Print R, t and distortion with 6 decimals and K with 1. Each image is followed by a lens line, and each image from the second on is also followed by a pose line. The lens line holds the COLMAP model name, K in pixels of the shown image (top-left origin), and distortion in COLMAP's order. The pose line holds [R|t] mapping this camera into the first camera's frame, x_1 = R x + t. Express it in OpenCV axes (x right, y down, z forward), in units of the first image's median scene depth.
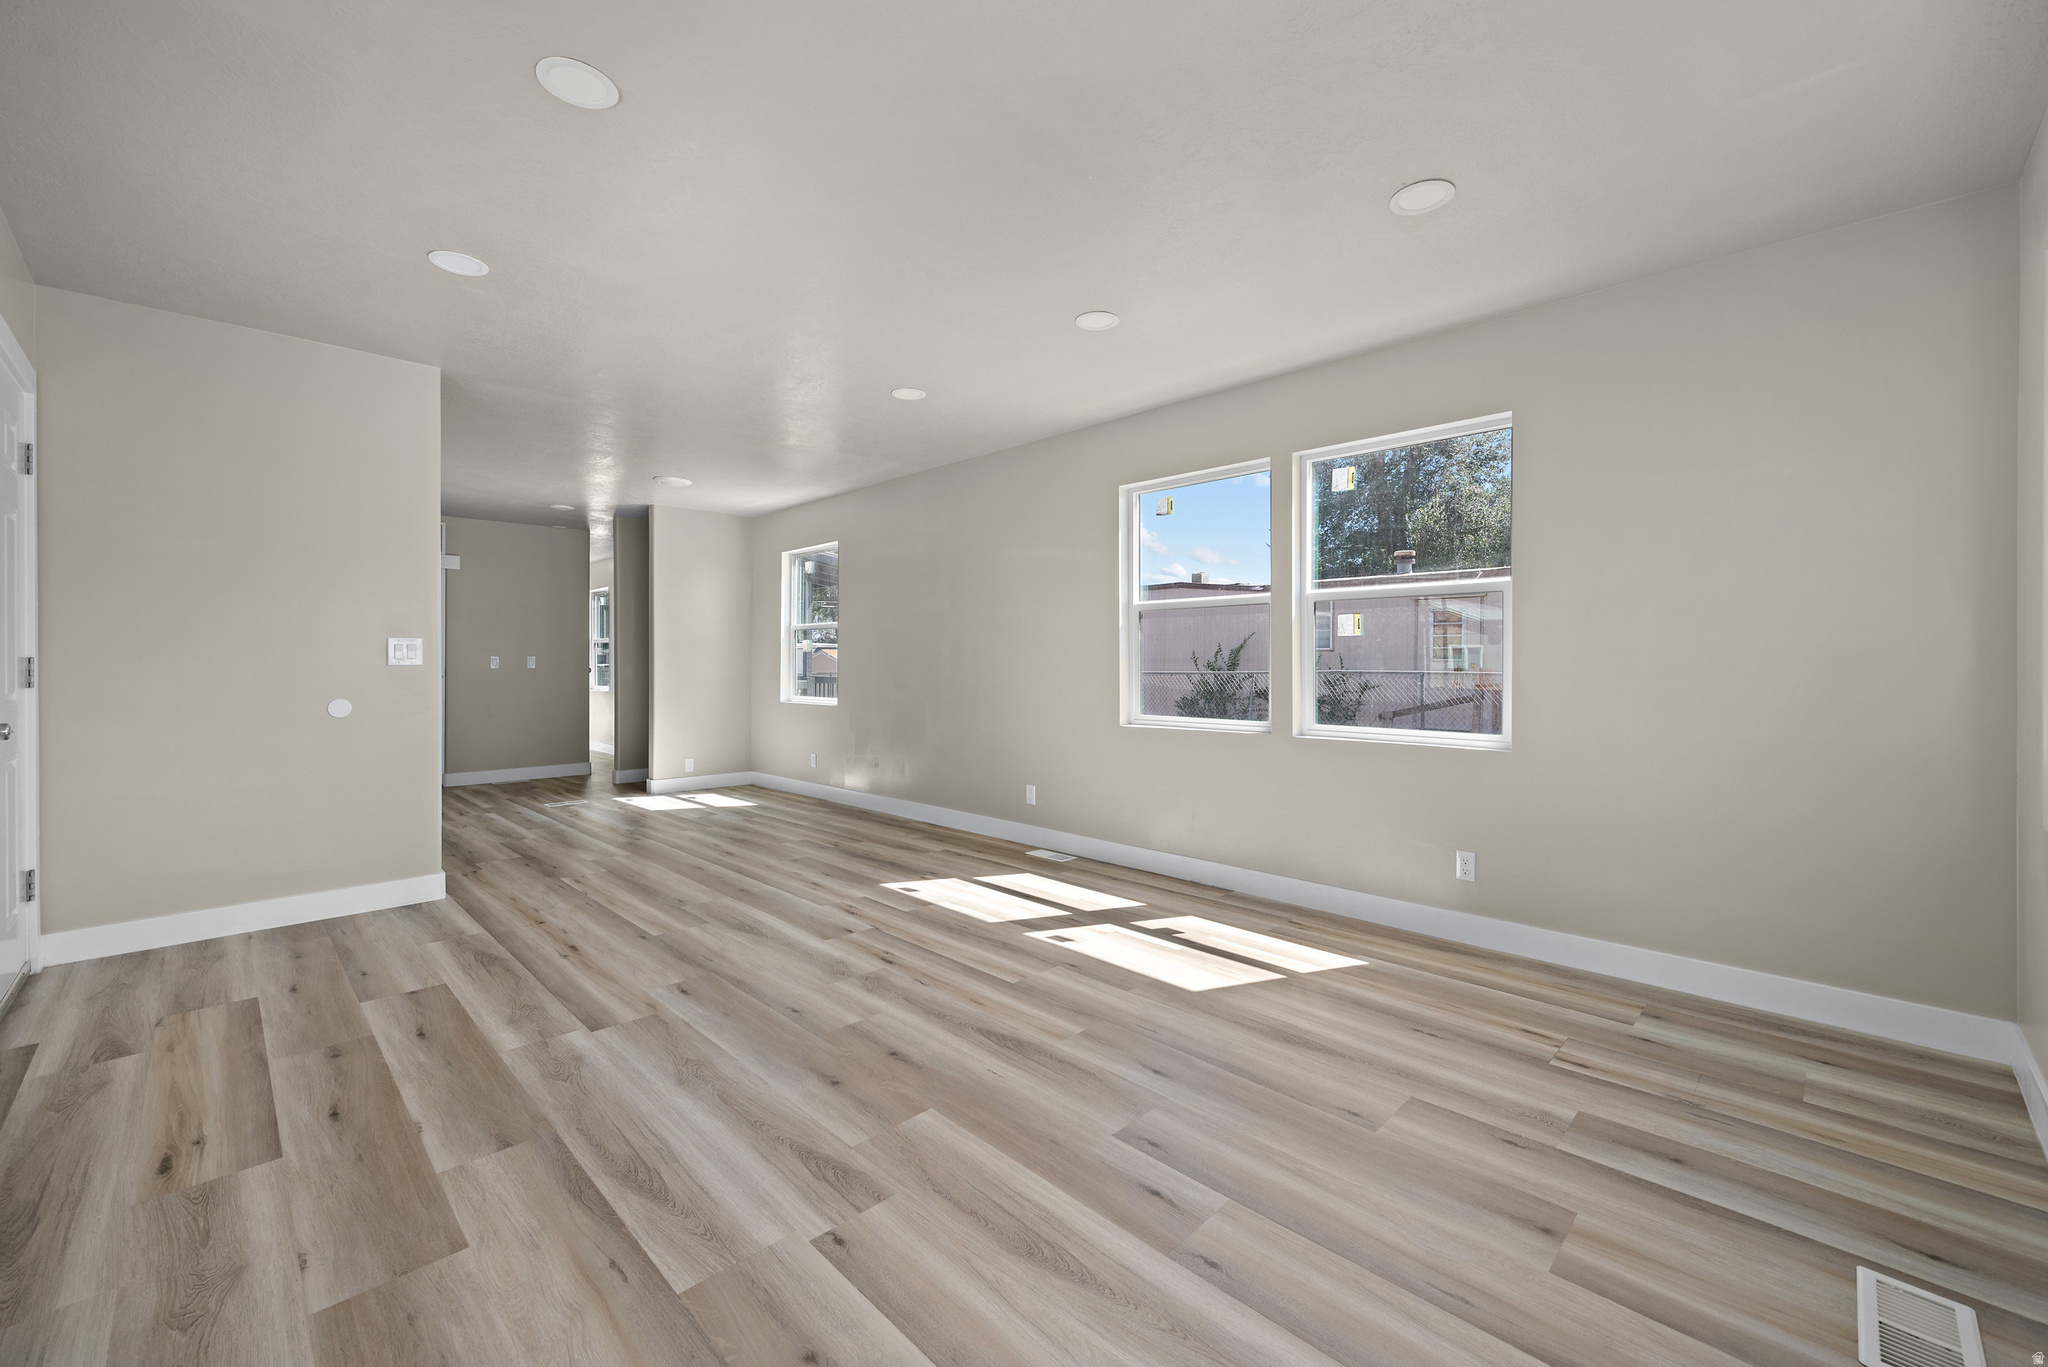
lens RADIAL K [[828.6, 0, 1010.0], [0, 828.6, 668.6], [0, 0, 1]] dist [0.001408, 0.000026]
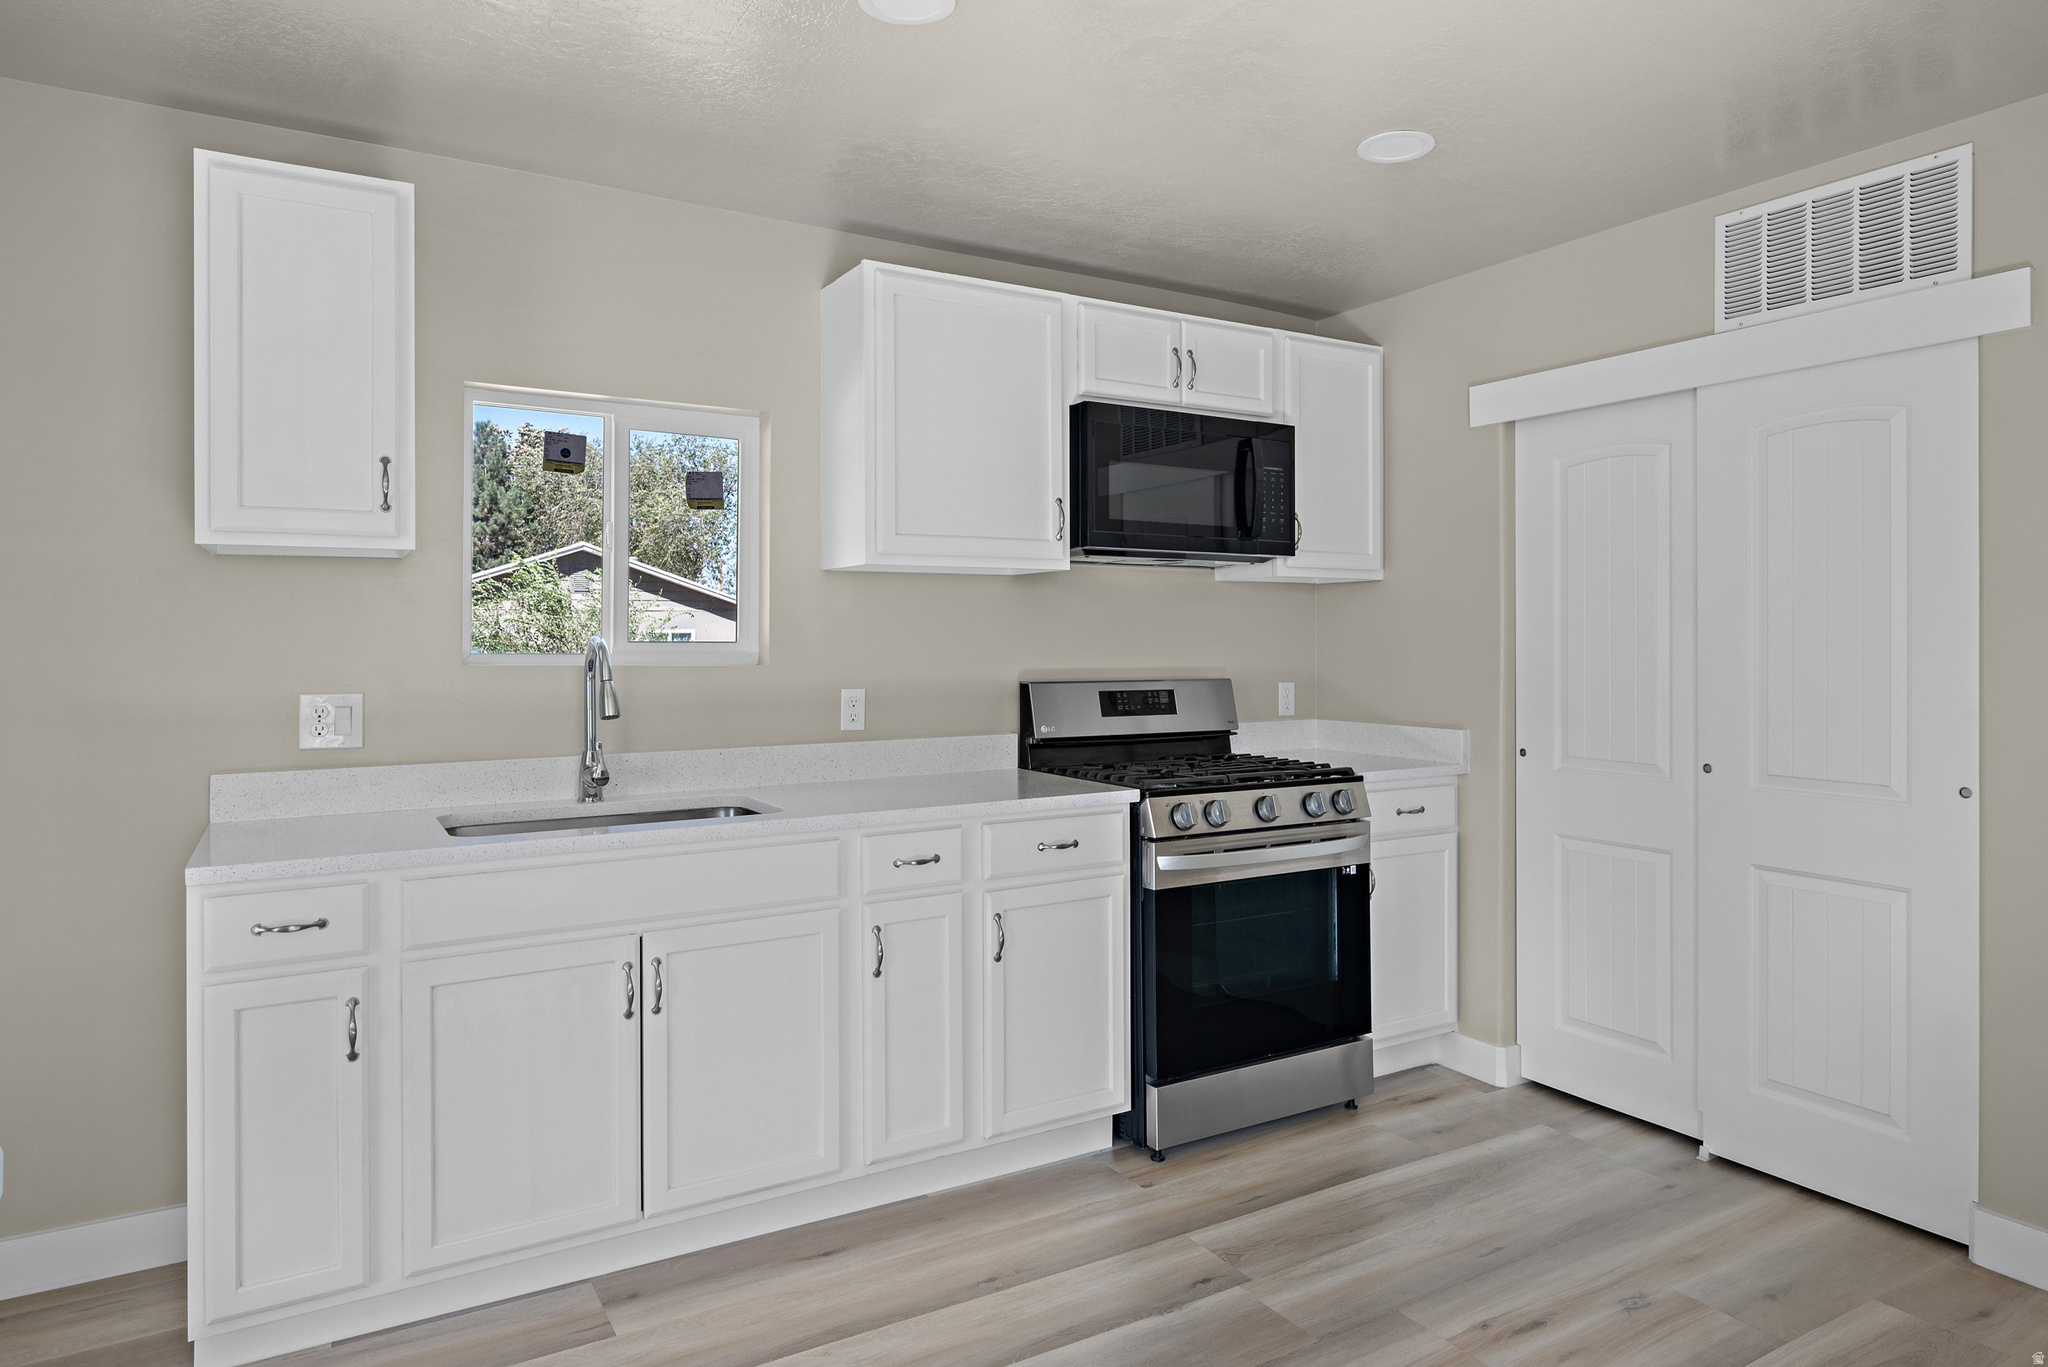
lens RADIAL K [[1218.9, 0, 999.1], [0, 1218.9, 634.2], [0, 0, 1]] dist [-0.019002, 0.005413]
pose [[-0.231522, -0.006696, -0.972807, -0.796857], [-0.004476, 0.999973, -0.005818, -0.092894], [0.972819, 0.003008, -0.231546, 2.281772]]
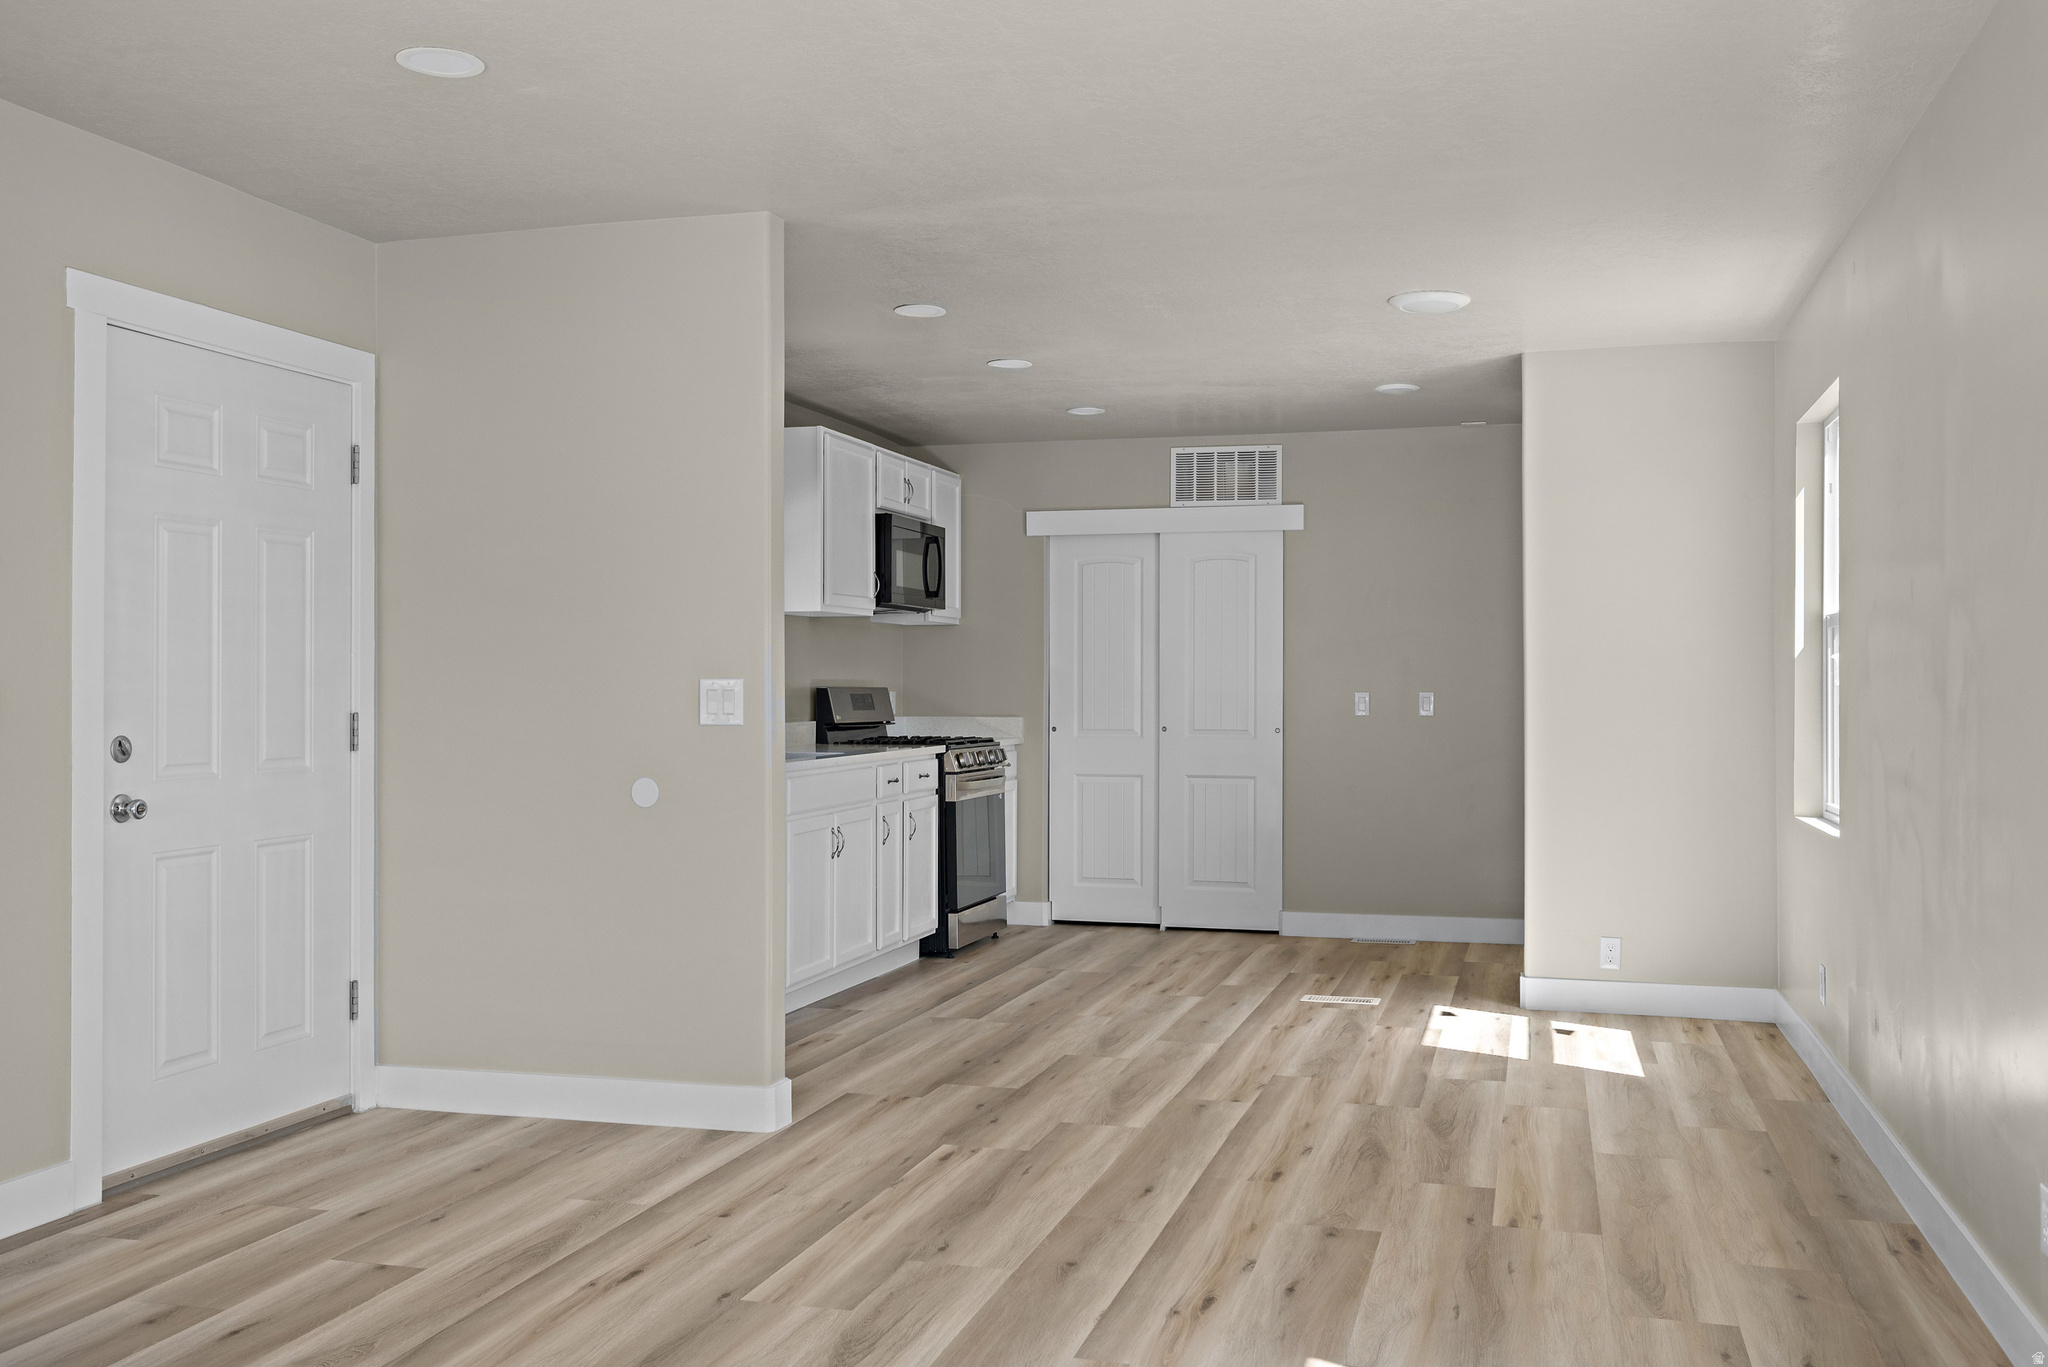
lens RADIAL K [[1794.5, 0, 1014.6], [0, 1794.5, 663.5], [0, 0, 1]] dist [-0.000463, -0.006884]
pose [[0.497778, -0.011667, -0.867226, 0.690567], [-0.004906, 0.999856, -0.016268, -0.039444], [0.867291, 0.012353, 0.497648, 0.755793]]
